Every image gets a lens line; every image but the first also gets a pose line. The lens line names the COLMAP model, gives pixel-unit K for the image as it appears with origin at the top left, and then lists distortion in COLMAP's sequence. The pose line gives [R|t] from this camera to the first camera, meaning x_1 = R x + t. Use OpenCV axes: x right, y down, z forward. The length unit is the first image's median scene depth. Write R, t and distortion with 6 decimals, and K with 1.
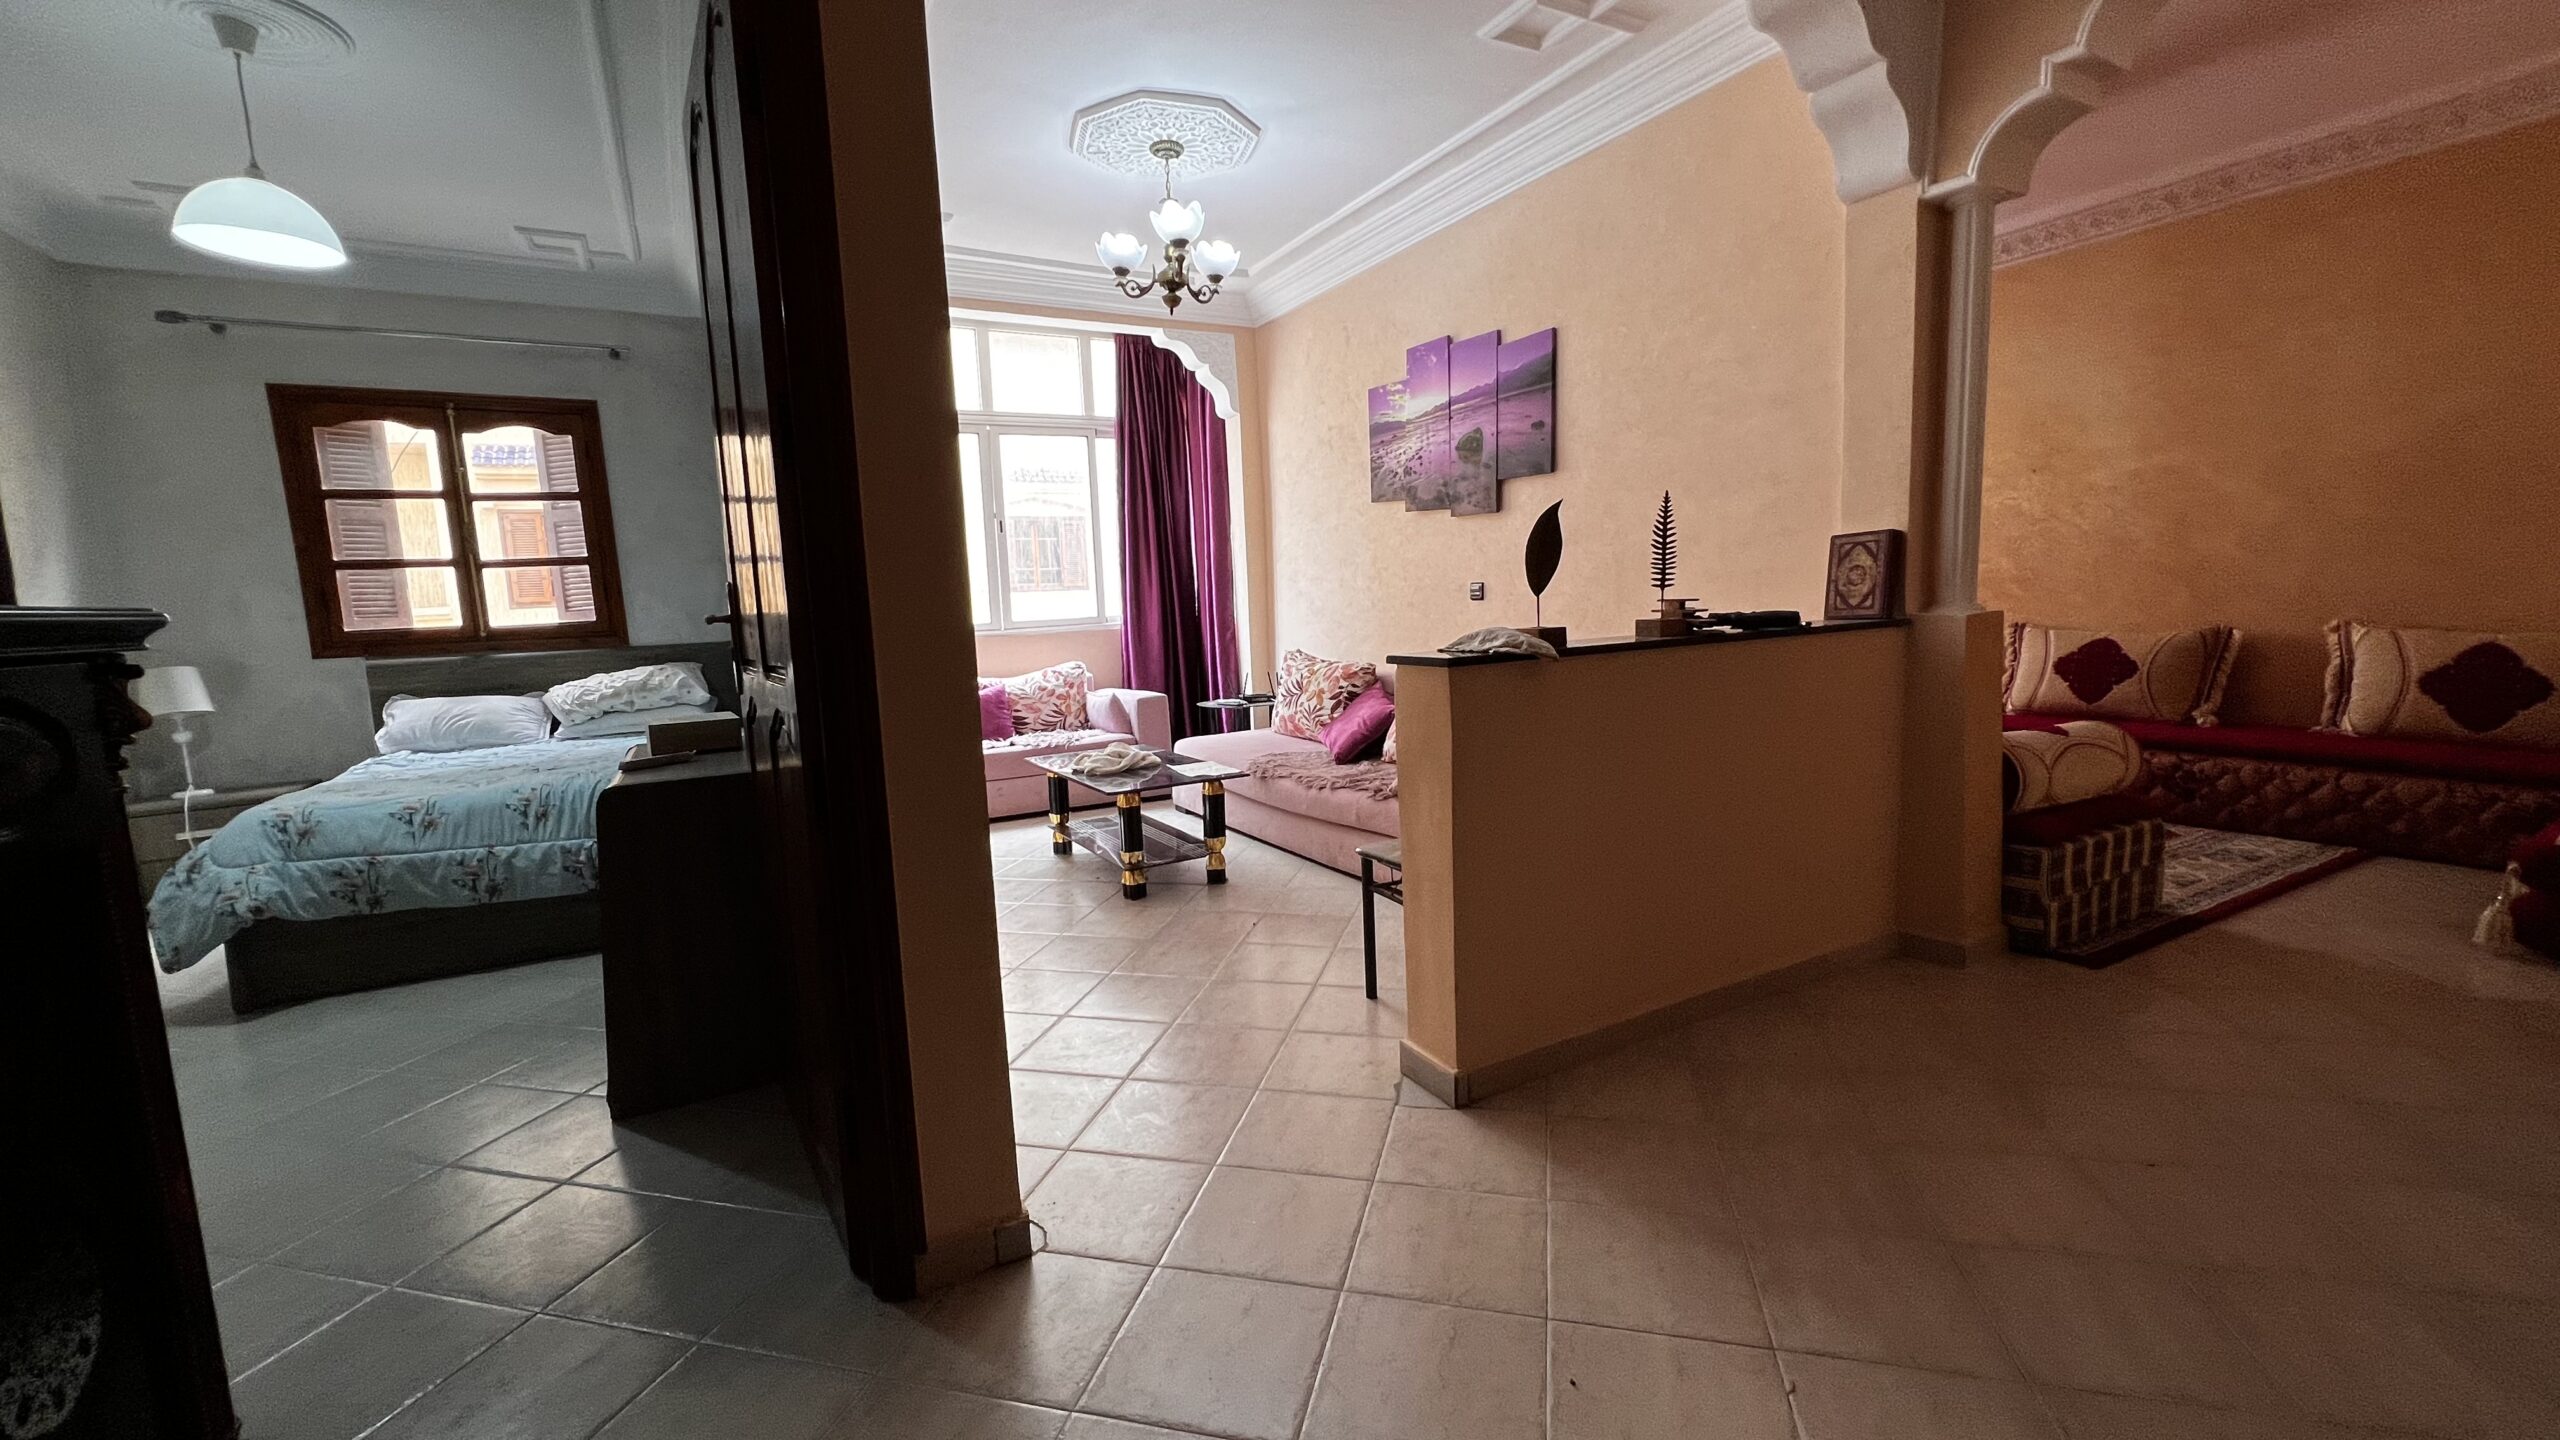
lens RADIAL K [[1027.2, 0, 1268.7], [0, 1027.2, 717.0], [0, 0, 1]] dist [-0.003227, 0.001126]
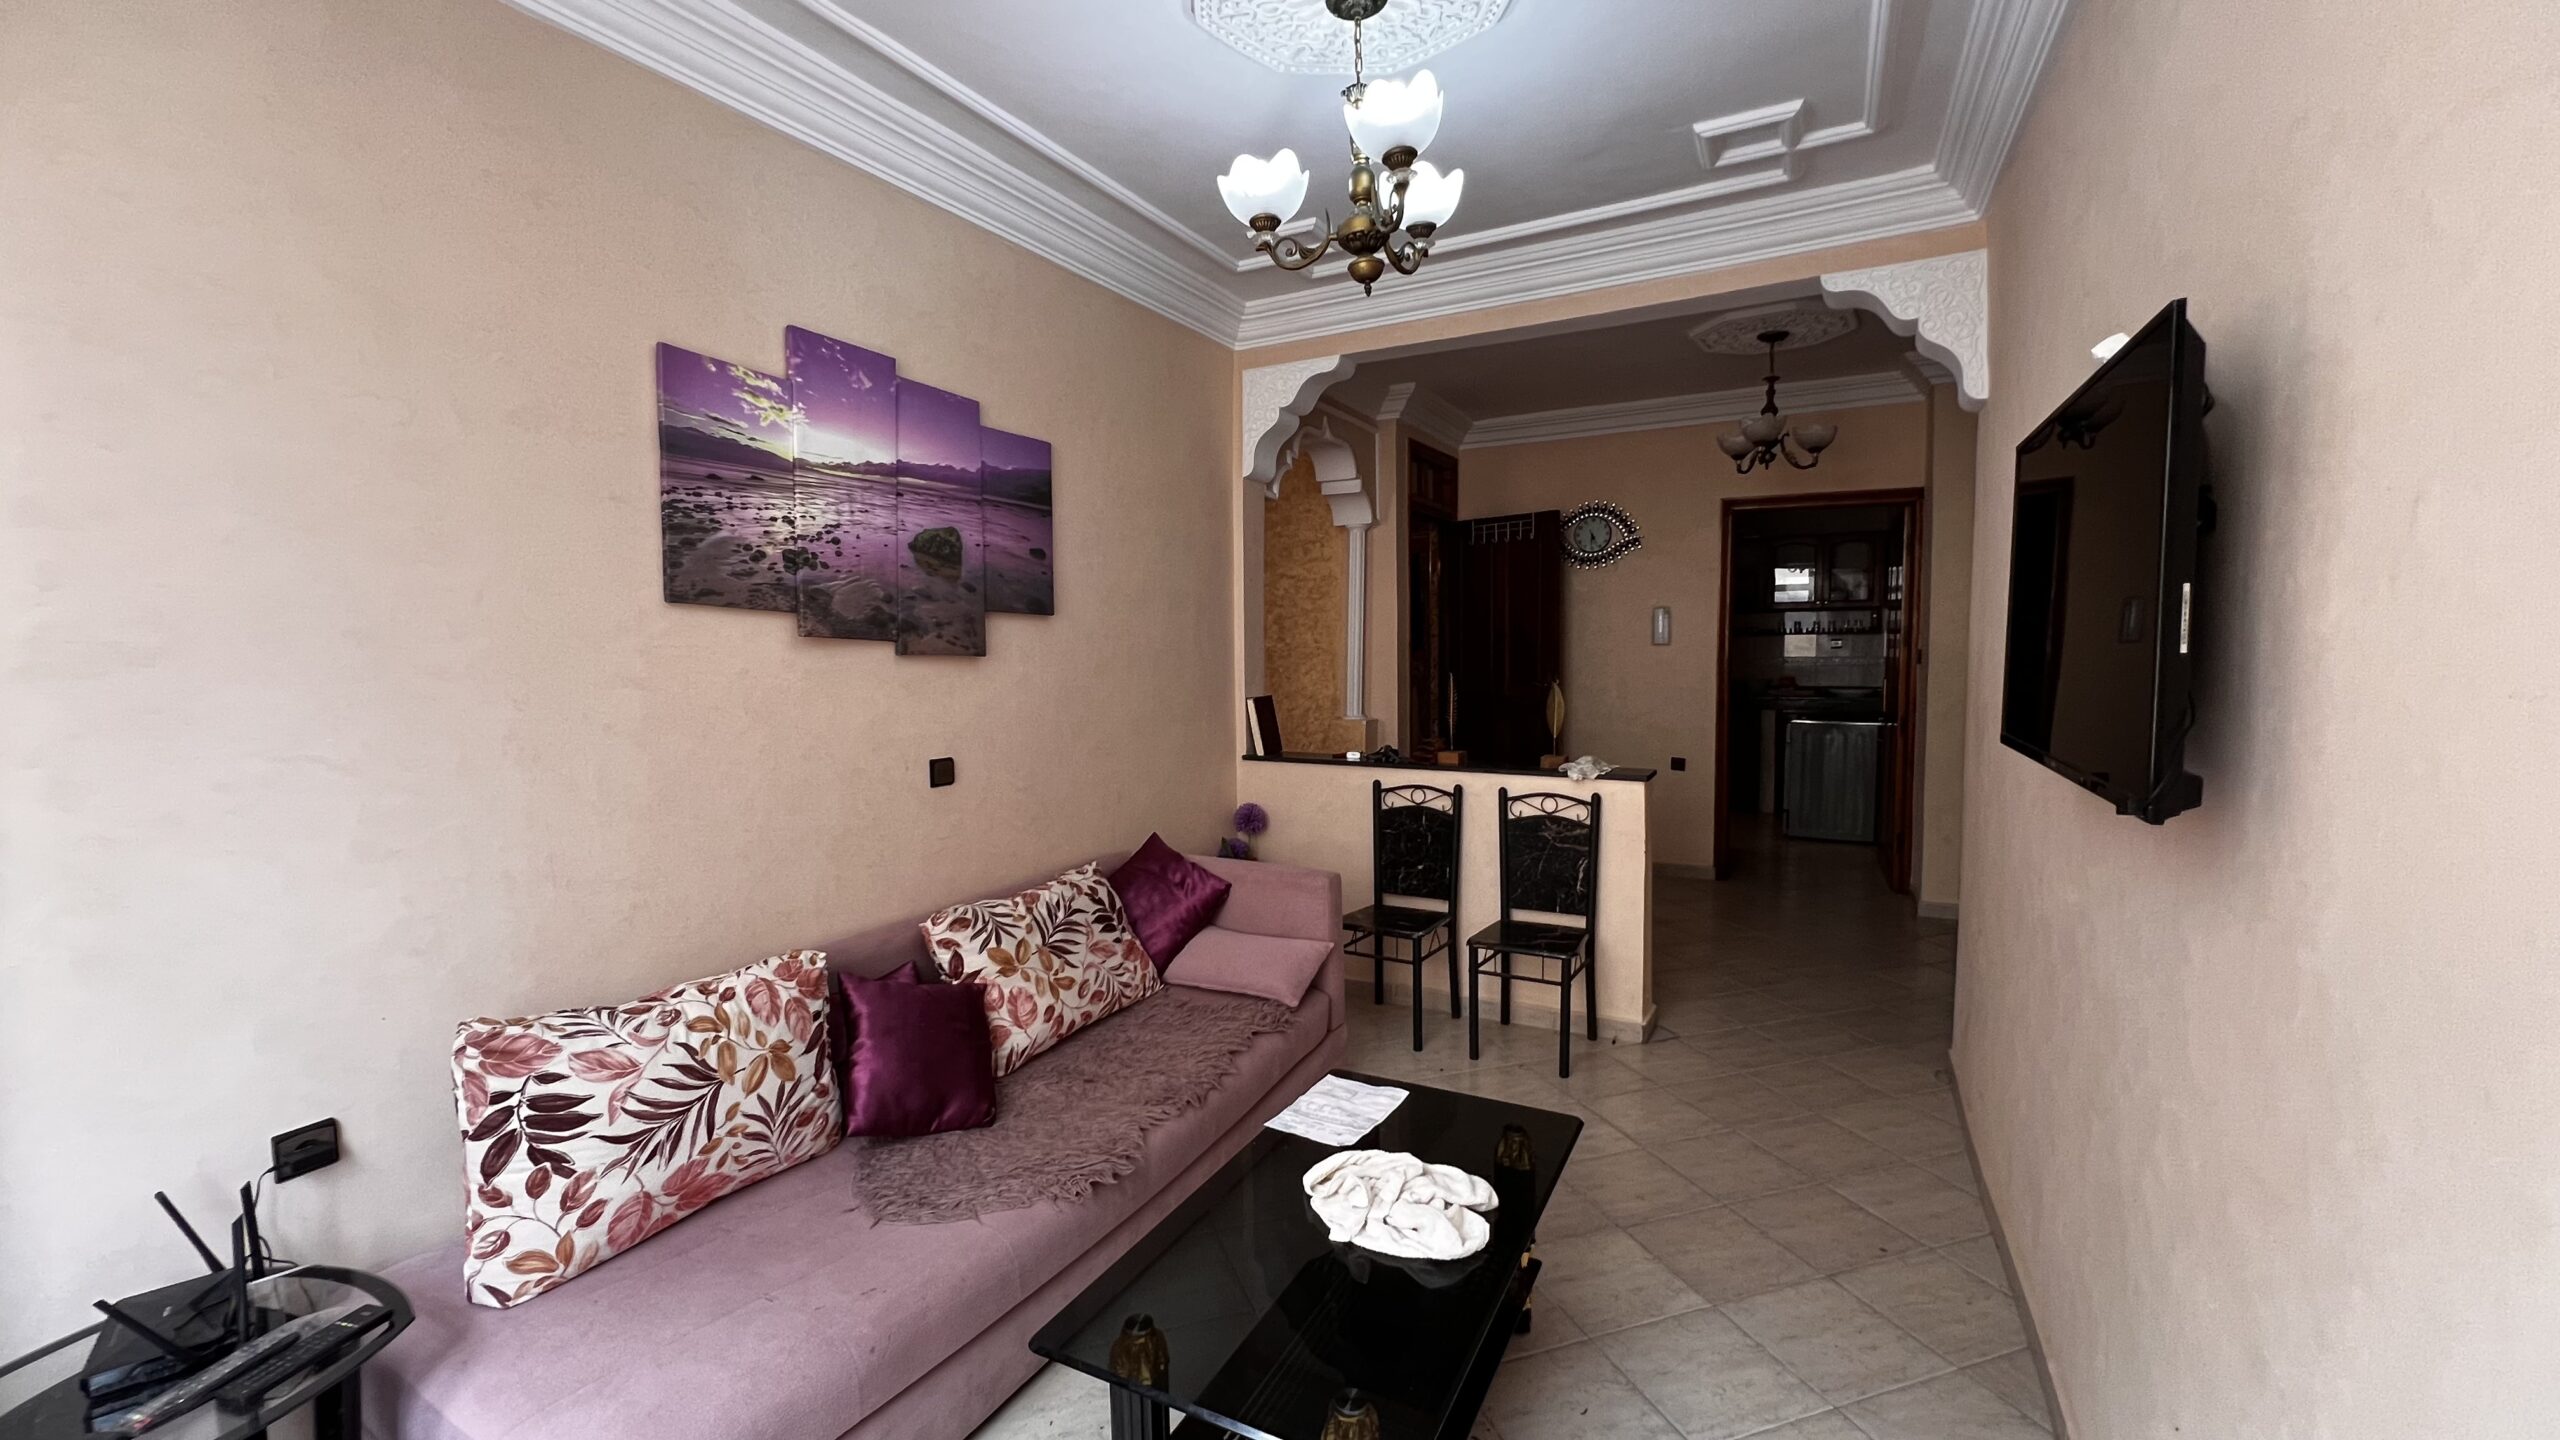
lens RADIAL K [[1027.2, 0, 1285.9], [0, 1027.2, 717.8], [0, 0, 1]] dist [-0.003227, 0.001126]
pose [[-0.549809, -0.009913, 0.835232, -0.447212], [0.134385, 0.985854, 0.100162, -0.188279], [-0.824409, 0.167312, -0.540699, 1.143382]]
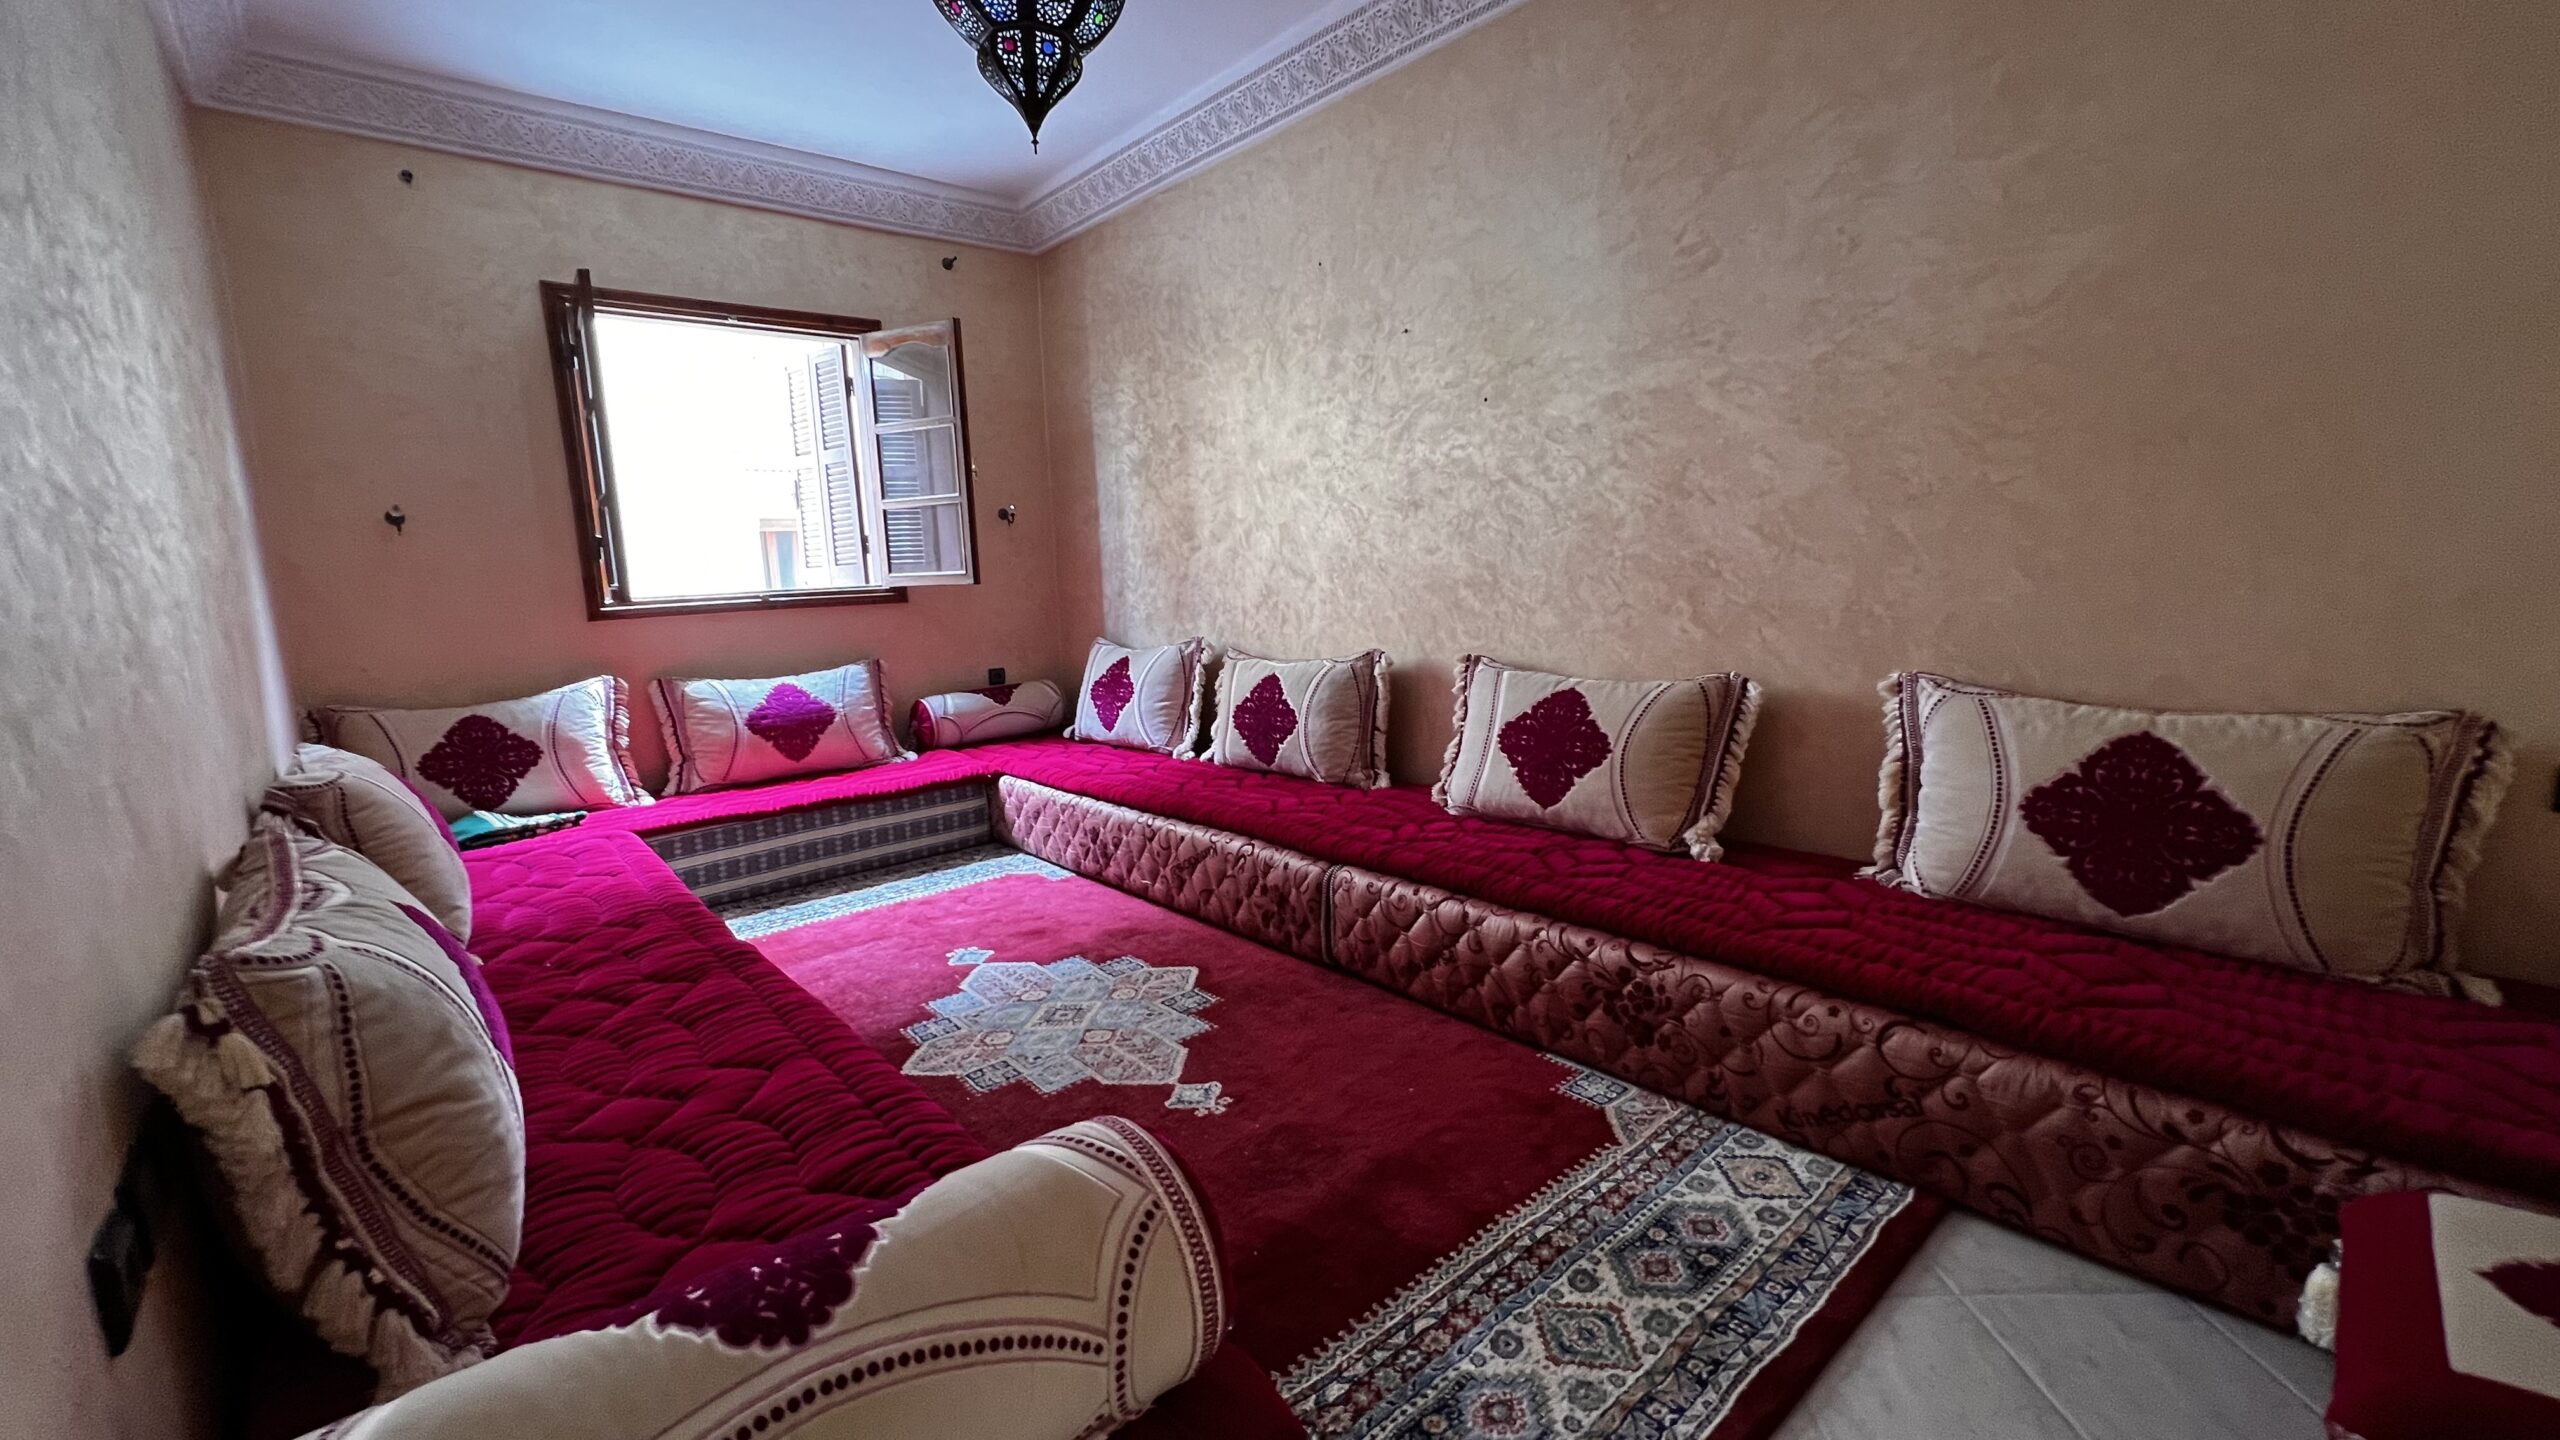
lens RADIAL K [[1027.2, 0, 1266.4], [0, 1027.2, 716.3], [0, 0, 1]] dist [-0.003227, 0.001126]
pose [[0.978387, -0.027254, 0.204977, 0.559433], [0.022294, 0.999401, 0.026467, -0.085380], [-0.205576, -0.021325, 0.978409, 0.498722]]
